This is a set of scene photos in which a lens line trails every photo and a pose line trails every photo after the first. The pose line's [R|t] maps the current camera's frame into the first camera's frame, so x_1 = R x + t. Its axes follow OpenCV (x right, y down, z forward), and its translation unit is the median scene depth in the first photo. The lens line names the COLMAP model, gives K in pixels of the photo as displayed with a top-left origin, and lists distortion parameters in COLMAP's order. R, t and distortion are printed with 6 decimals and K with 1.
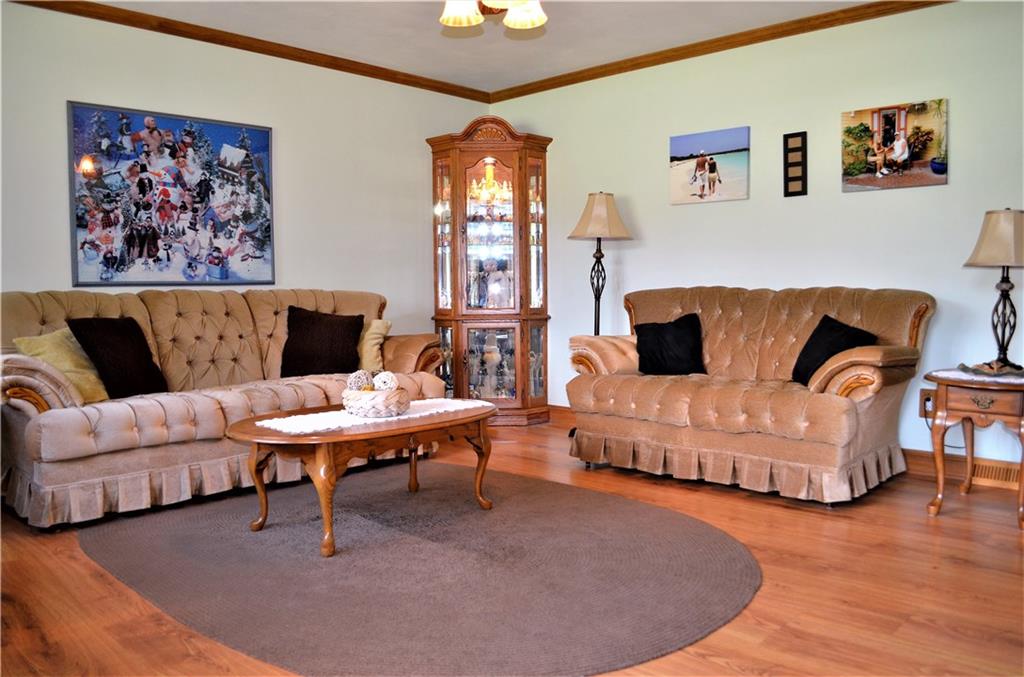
lens RADIAL K [[797.6, 0, 512.0], [0, 797.6, 338.5], [0, 0, 1]] dist [-0.090525, -0.005954]
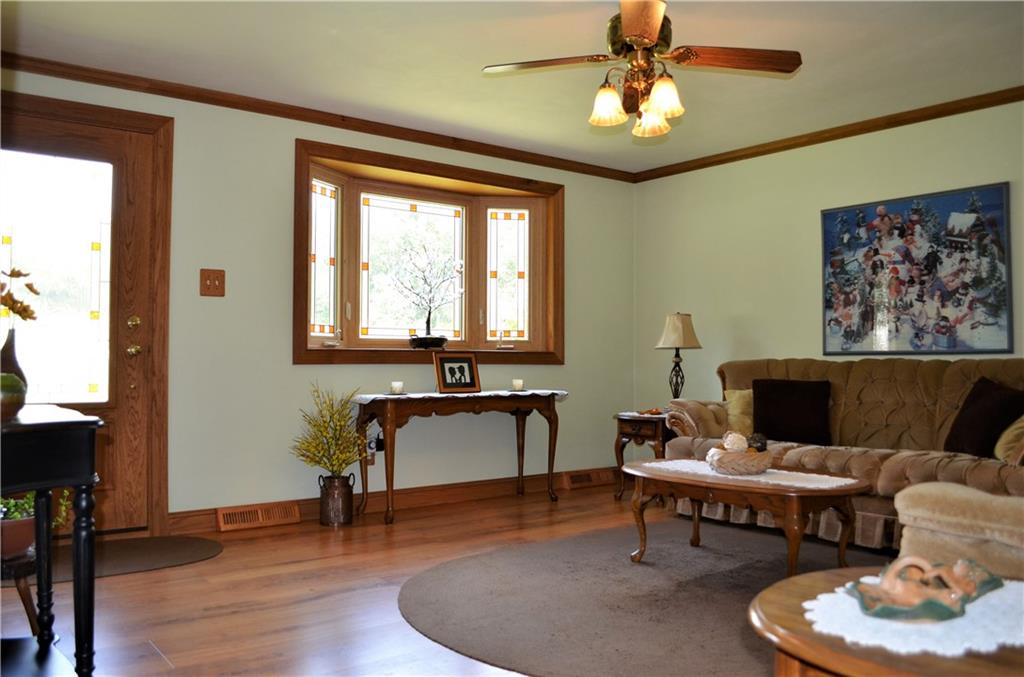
lens RADIAL K [[797.6, 0, 512.0], [0, 797.6, 338.5], [0, 0, 1]] dist [-0.090525, -0.005954]
pose [[-0.144826, -0.022902, -0.989192, 0.704831], [-0.064888, 0.997800, -0.013601, -0.039813], [0.987327, 0.062217, -0.145993, 0.618738]]
